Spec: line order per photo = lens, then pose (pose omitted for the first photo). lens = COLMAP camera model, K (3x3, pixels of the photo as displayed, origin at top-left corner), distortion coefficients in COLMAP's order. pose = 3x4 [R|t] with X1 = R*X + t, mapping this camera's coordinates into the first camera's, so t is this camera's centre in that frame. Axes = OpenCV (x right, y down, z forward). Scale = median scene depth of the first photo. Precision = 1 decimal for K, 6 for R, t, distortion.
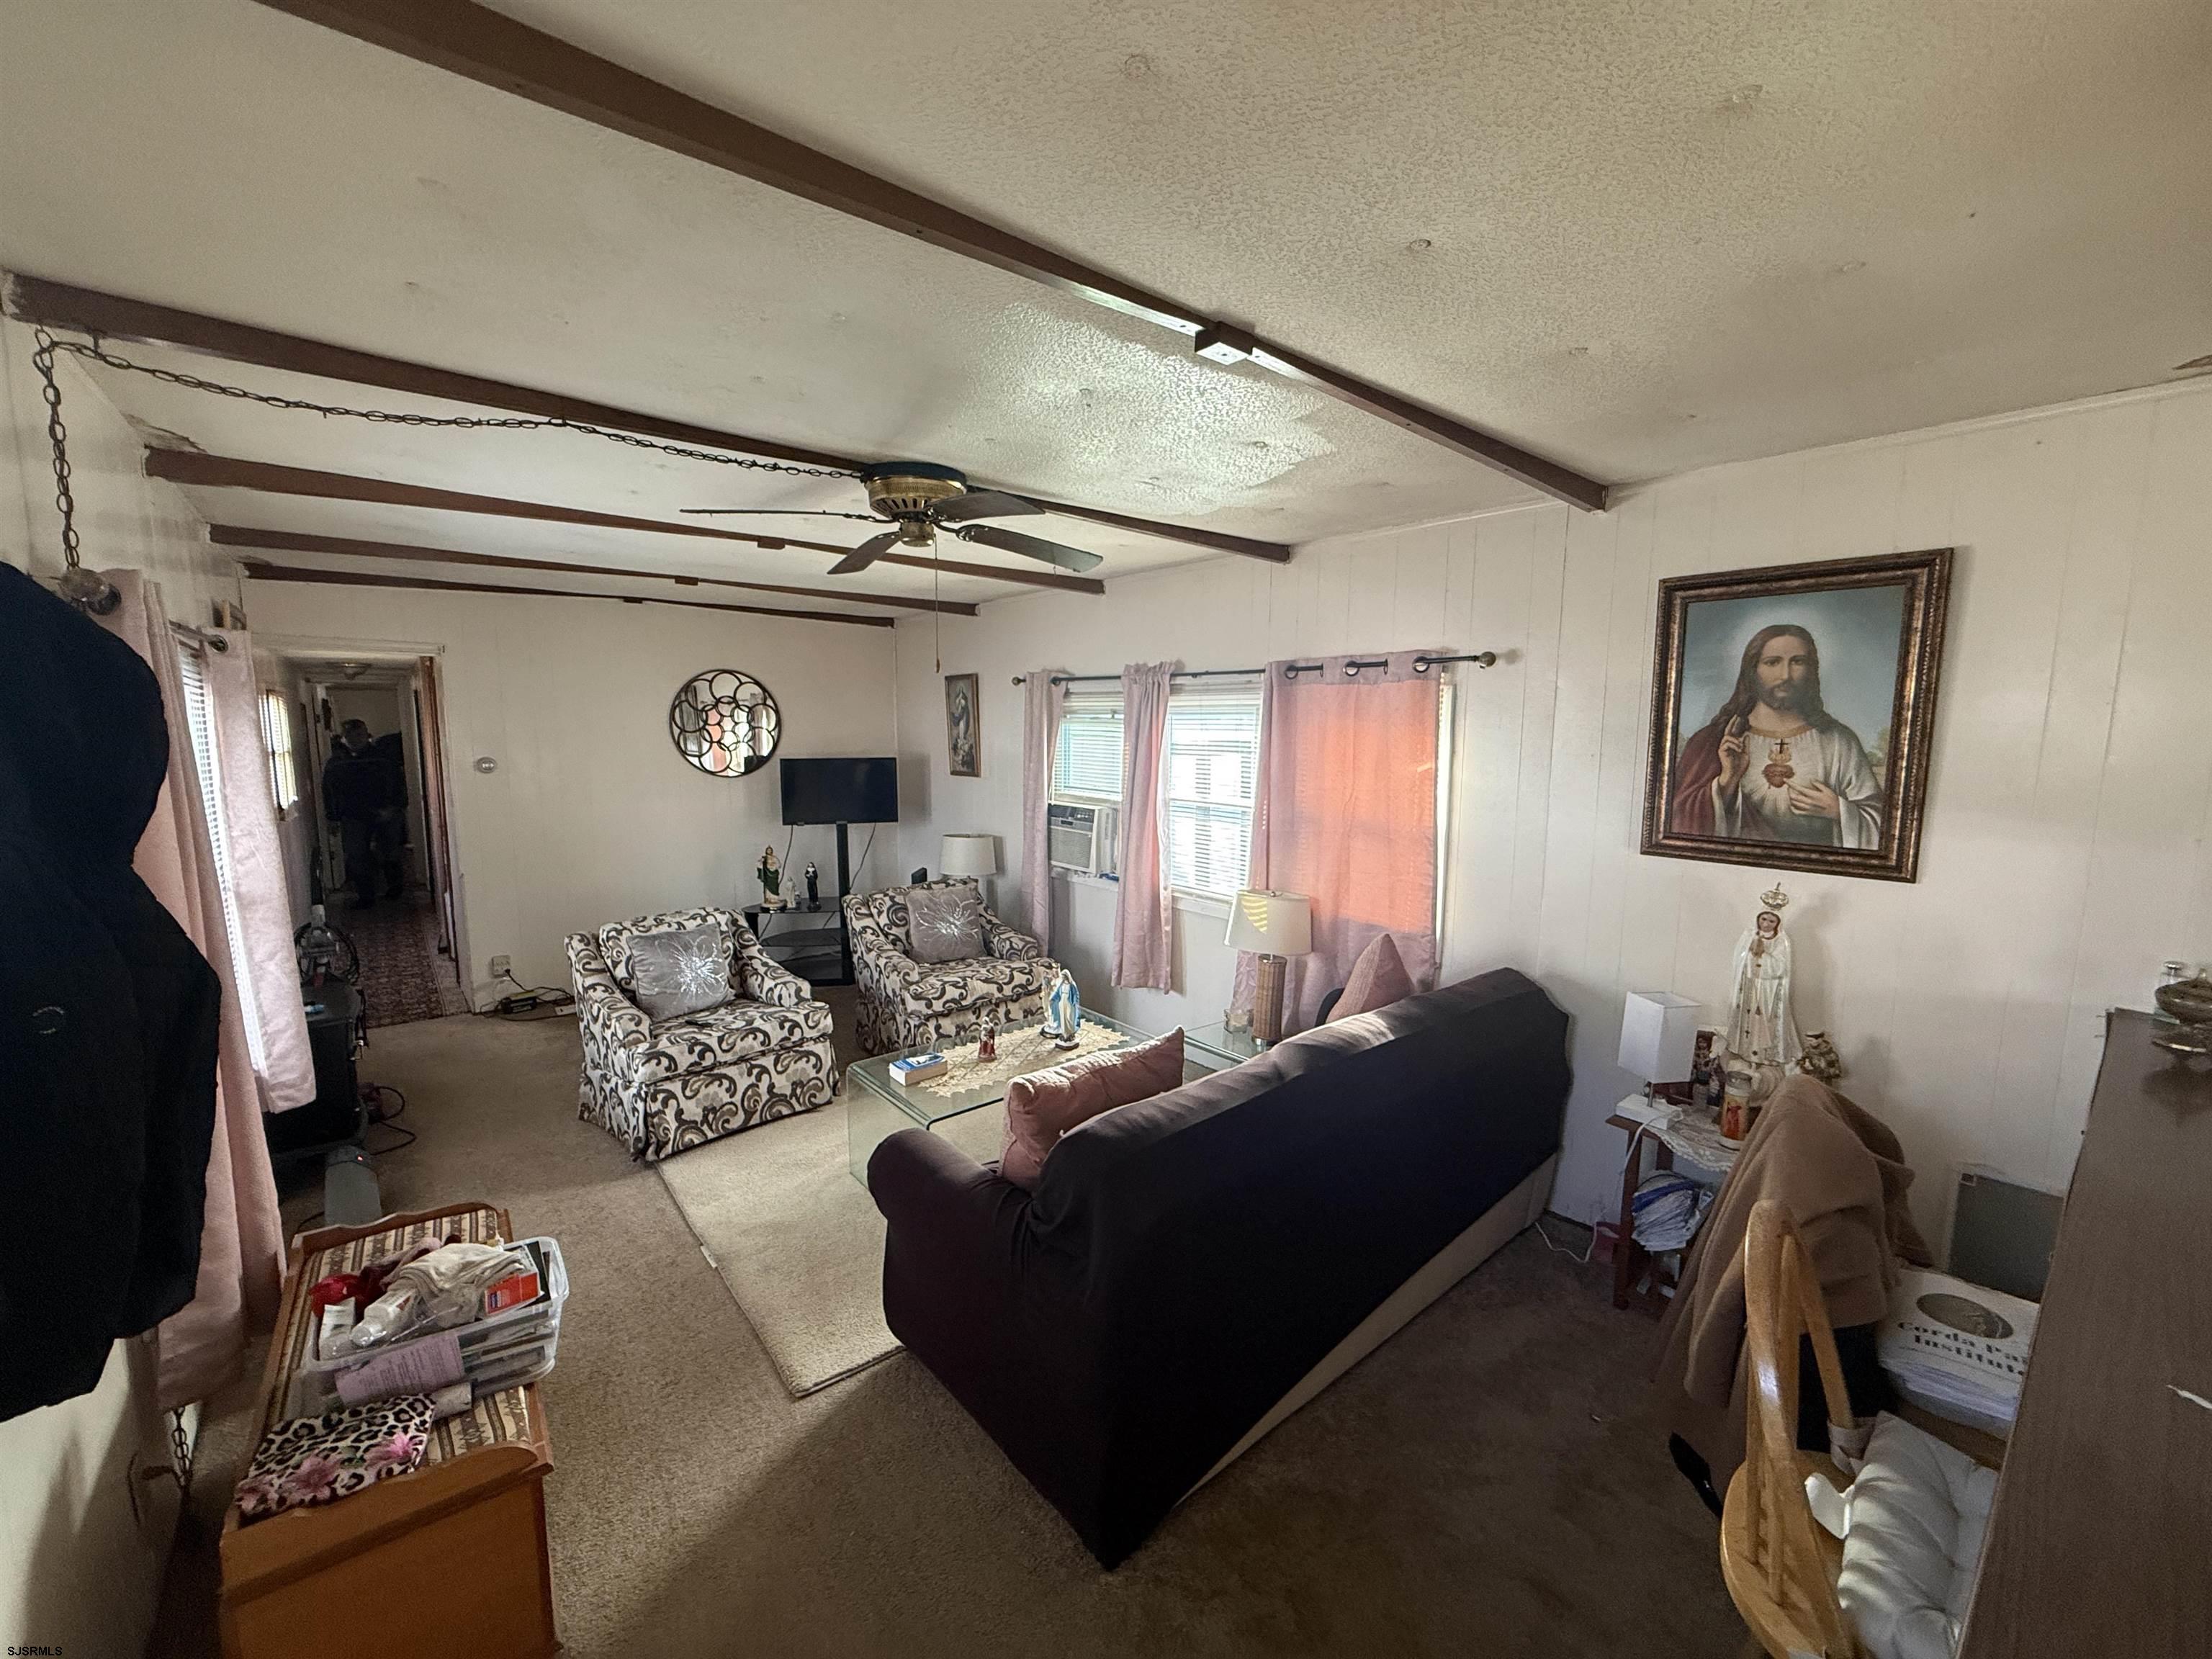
lens RADIAL K [[878.1, 0, 1107.7], [0, 878.1, 827.0], [0, 0, 1]] dist [-0.001026, -0.000065]
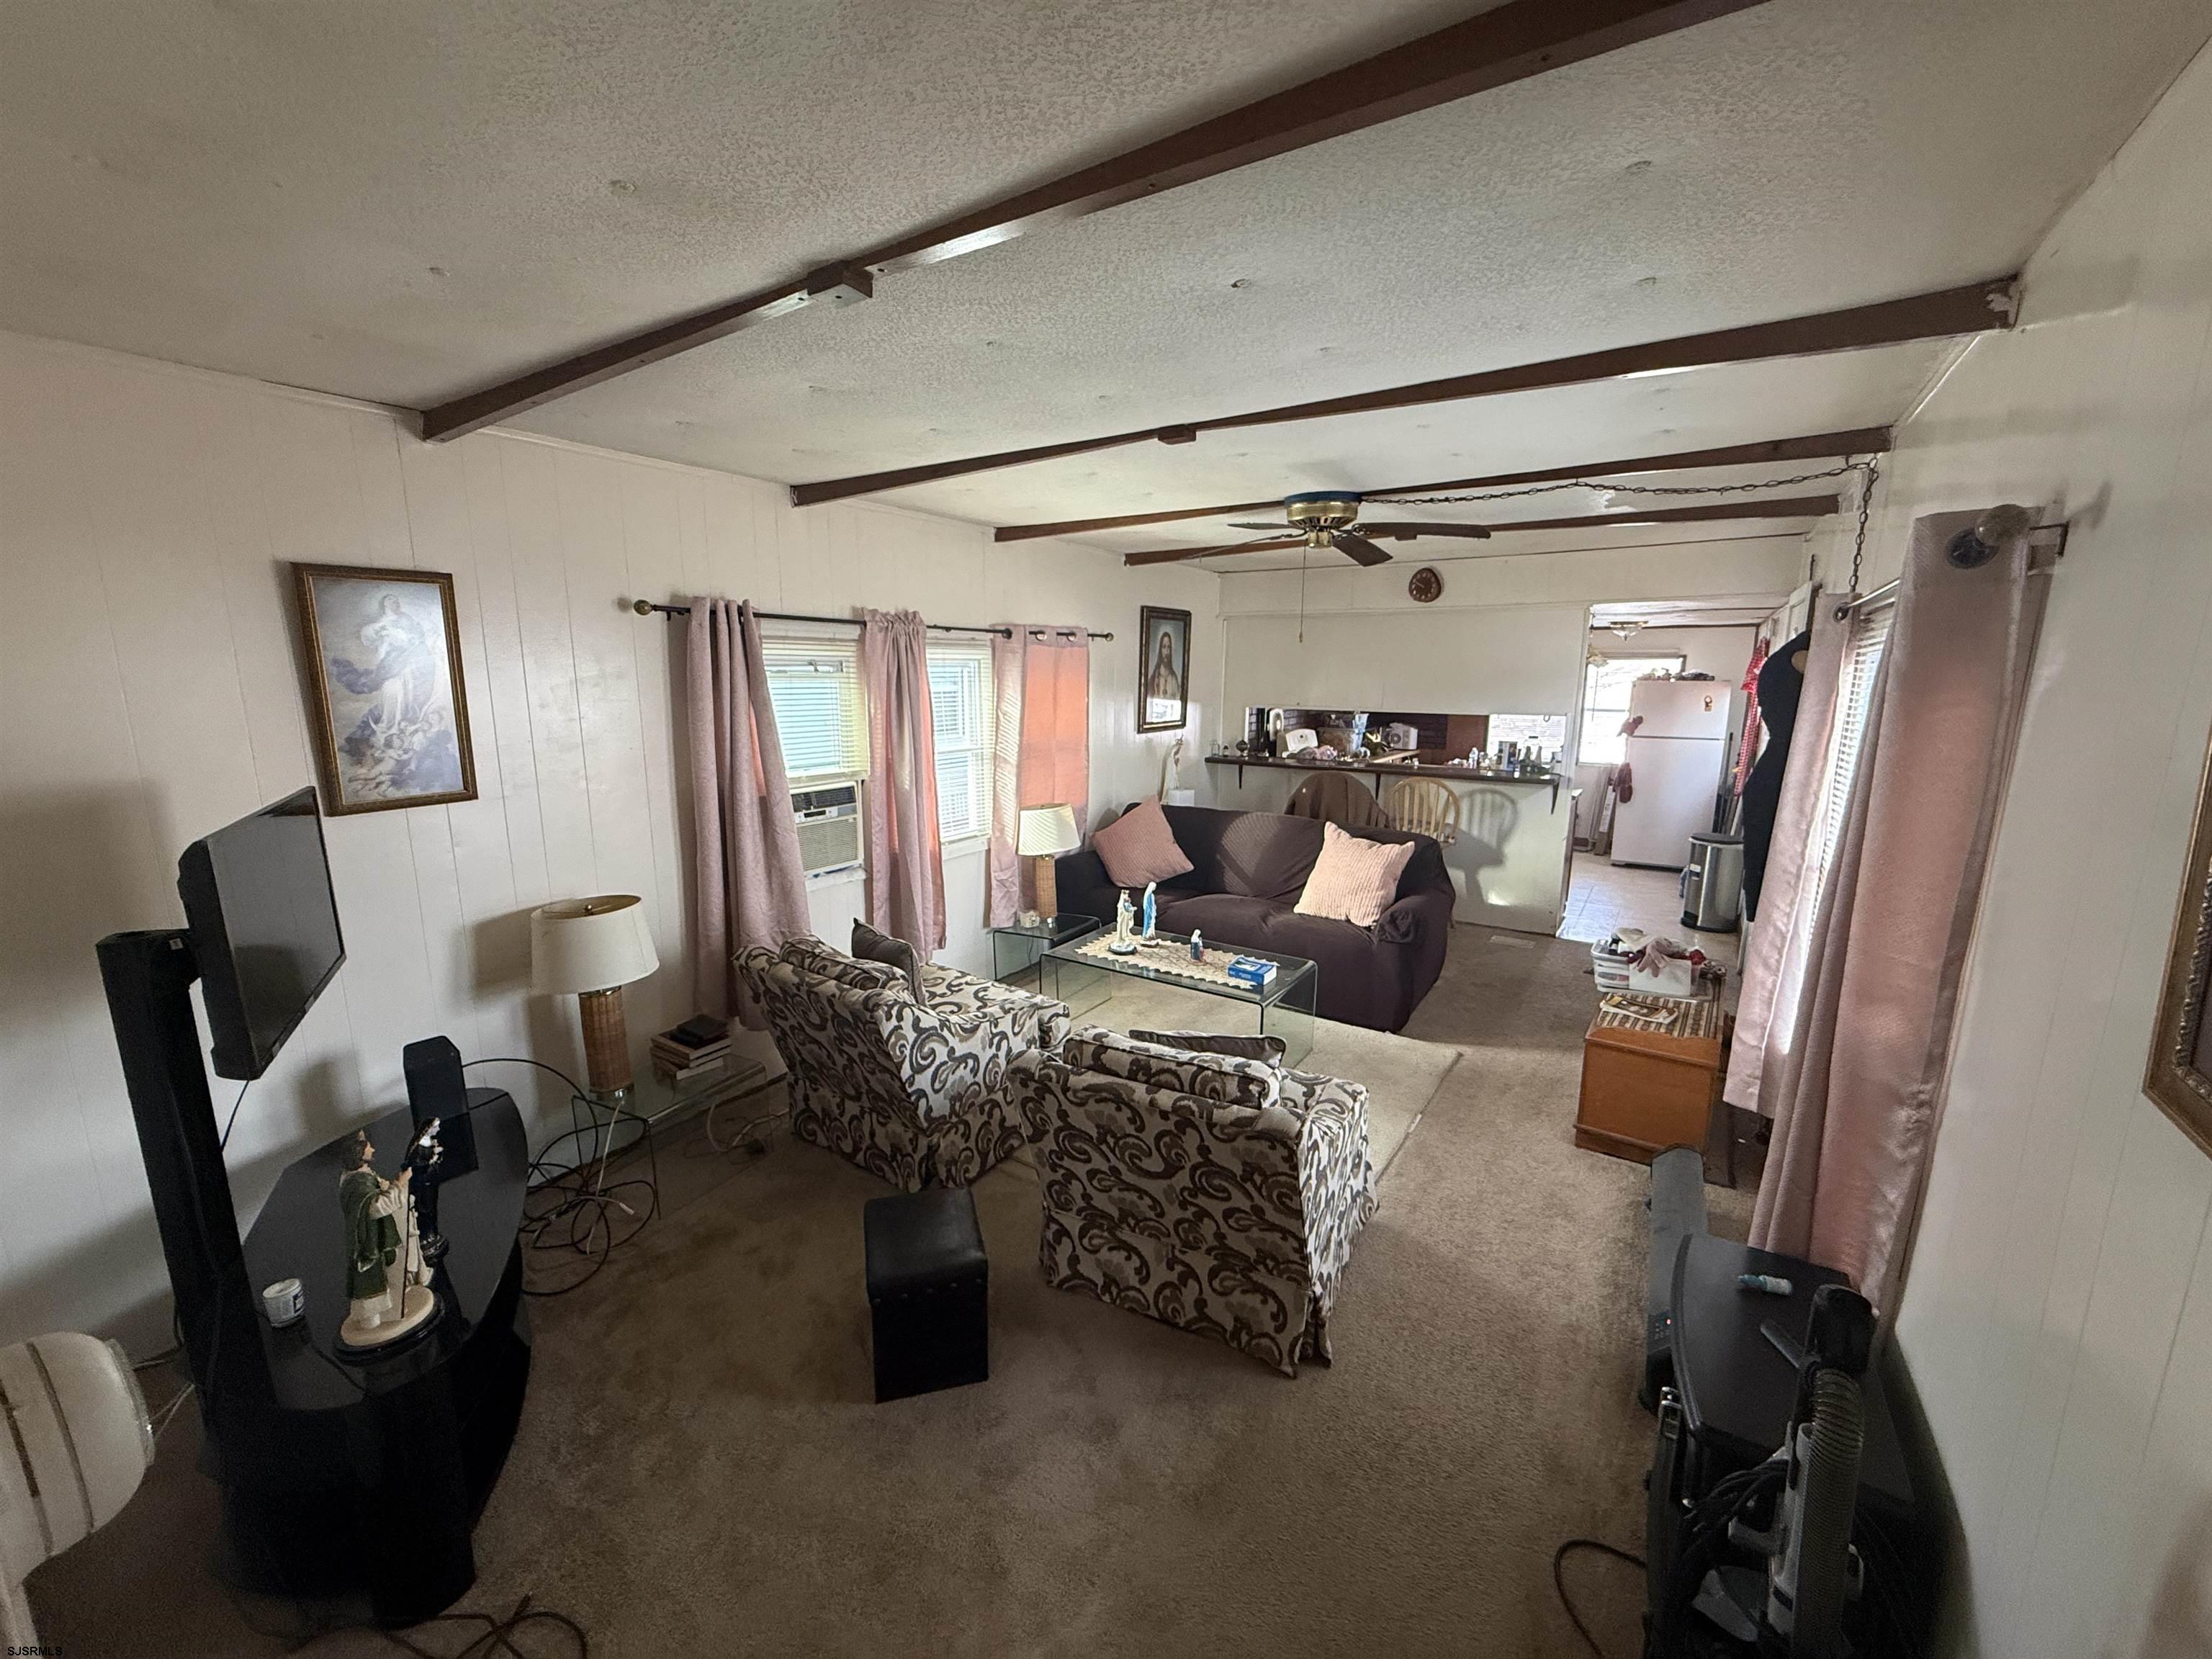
lens RADIAL K [[878.1, 0, 1104.3], [0, 878.1, 837.9], [0, 0, 1]] dist [-0.001026, -0.000065]
pose [[-0.286165, -0.190500, 0.939052, -1.434316], [0.108839, 0.967232, 0.229384, -0.226265], [-0.951979, 0.167848, -0.256054, 1.677213]]
